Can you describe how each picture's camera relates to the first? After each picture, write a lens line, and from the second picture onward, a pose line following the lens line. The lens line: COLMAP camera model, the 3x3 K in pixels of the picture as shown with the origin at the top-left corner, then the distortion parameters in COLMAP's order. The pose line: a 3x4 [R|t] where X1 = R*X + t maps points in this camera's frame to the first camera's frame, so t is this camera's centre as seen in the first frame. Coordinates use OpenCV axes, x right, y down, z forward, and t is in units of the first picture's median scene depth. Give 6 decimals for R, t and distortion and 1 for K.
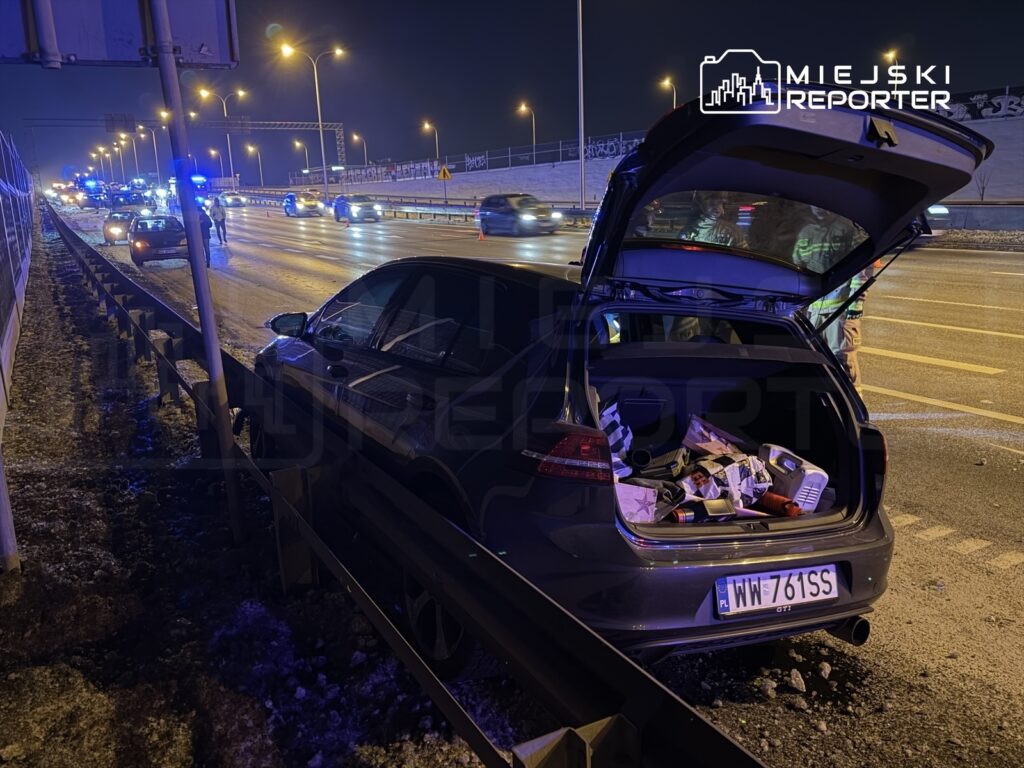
lens RADIAL K [[823.3, 0, 512.0], [0, 823.3, 384.0], [0, 0, 1]] dist [0.009663, 0.002980]
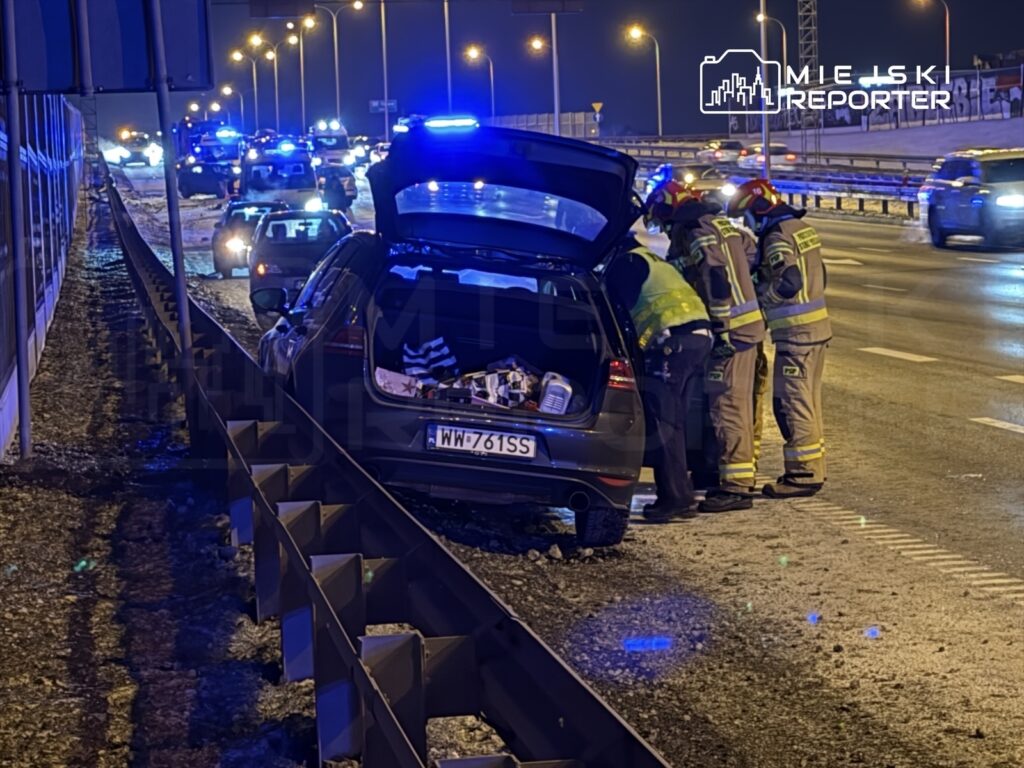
lens RADIAL K [[2632.1, 0, 512.0], [0, 2632.1, 384.0], [0, 0, 1]] dist [0.304278, 0.382553]
pose [[0.937878, 0.027396, -0.345883, 0.649742], [-0.075405, 0.989145, -0.126120, 0.238099], [0.338673, 0.144366, 0.929763, -1.106407]]
